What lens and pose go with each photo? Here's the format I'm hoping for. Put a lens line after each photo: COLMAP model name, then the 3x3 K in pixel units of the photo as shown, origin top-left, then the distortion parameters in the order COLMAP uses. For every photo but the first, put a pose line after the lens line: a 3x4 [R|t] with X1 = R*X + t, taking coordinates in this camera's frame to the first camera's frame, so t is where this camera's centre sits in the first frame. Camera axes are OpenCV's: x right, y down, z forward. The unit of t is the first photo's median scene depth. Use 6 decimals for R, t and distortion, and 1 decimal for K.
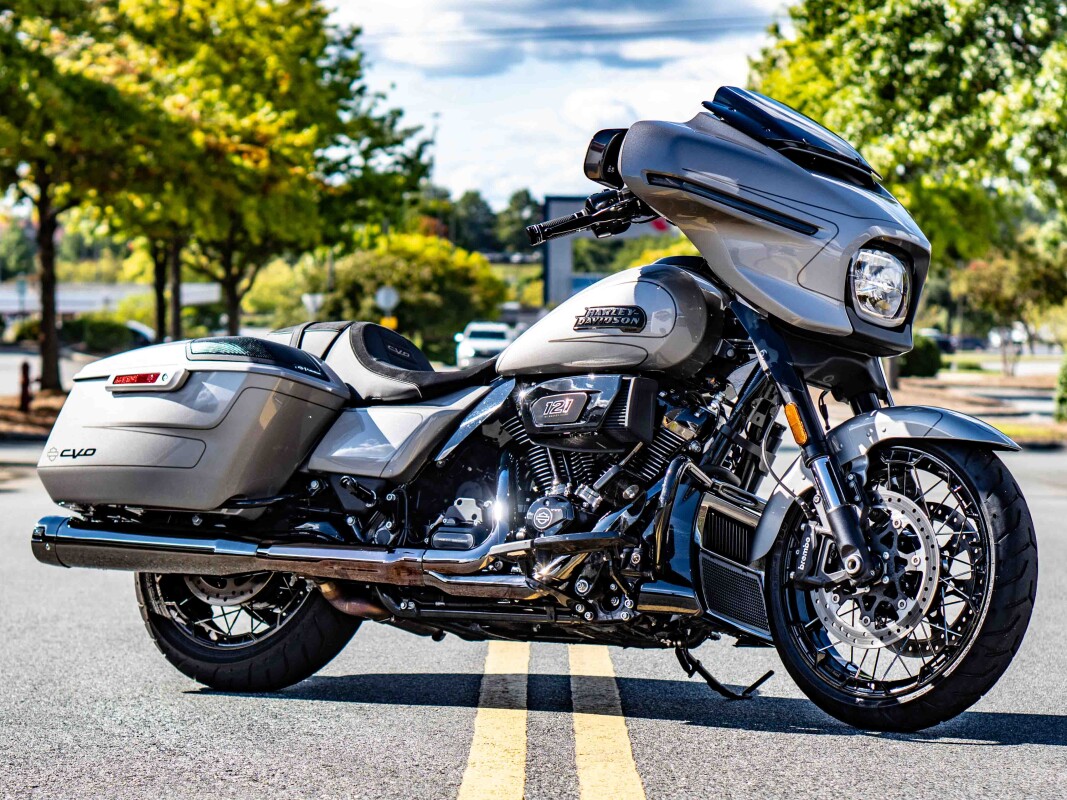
lens RADIAL K [[3273.4, 0, 533.5], [0, 3273.4, 400.0], [0, 0, 1]] dist [0.138209, 0.227479]
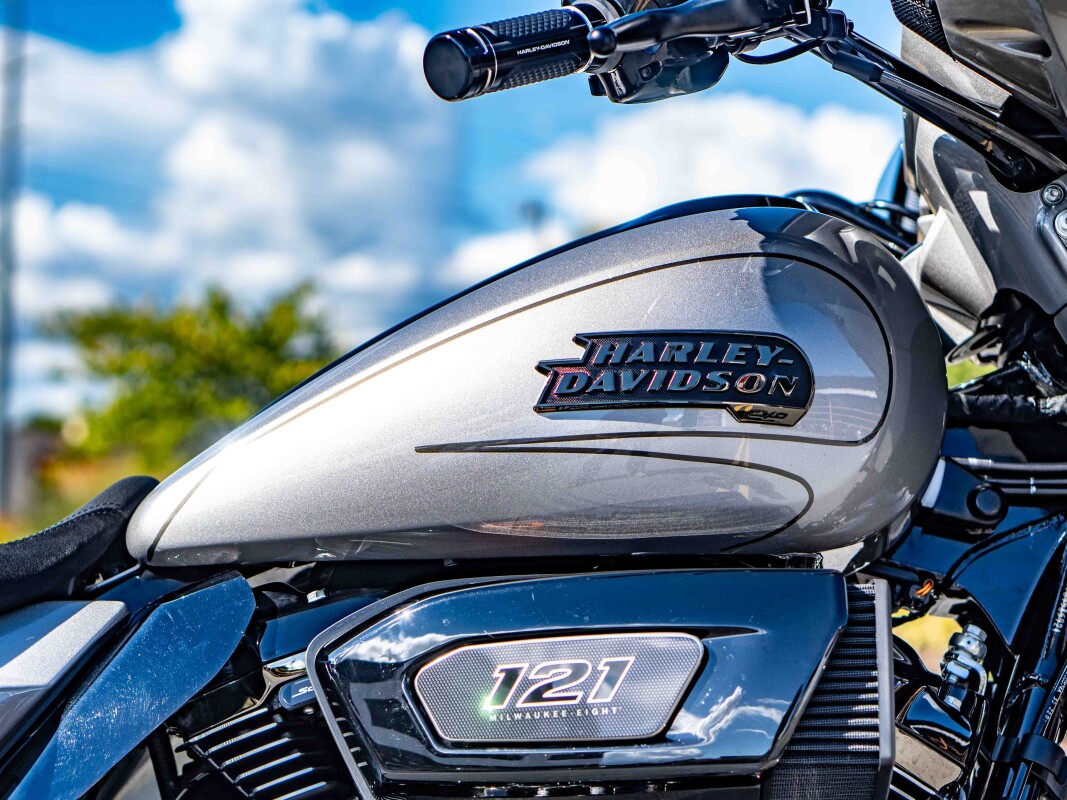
lens RADIAL K [[2914.3, 0, 555.6], [0, 2914.3, 401.3], [0, 0, 1]] dist [0.114321, -0.153400]
pose [[0.835822, 0.036071, 0.547815, -0.128999], [-0.006940, 0.998454, -0.055154, -0.008132], [-0.548957, 0.042297, 0.834780, 0.792927]]
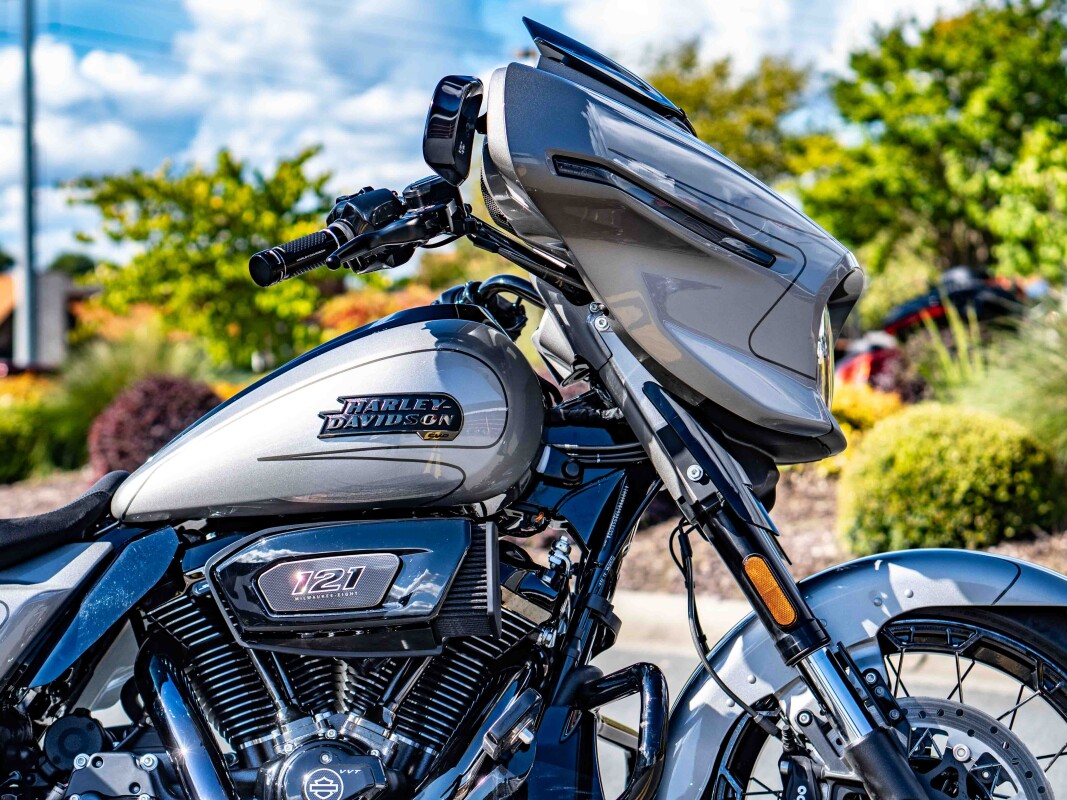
lens RADIAL K [[2833.5, 0, 517.4], [0, 2833.5, 321.2], [0, 0, 1]] dist [0.084015, -0.761699]
pose [[0.846841, -0.014769, 0.531640, -0.218406], [0.030764, 0.999301, -0.021243, -0.030347], [-0.530955, 0.034345, 0.846704, 0.578185]]
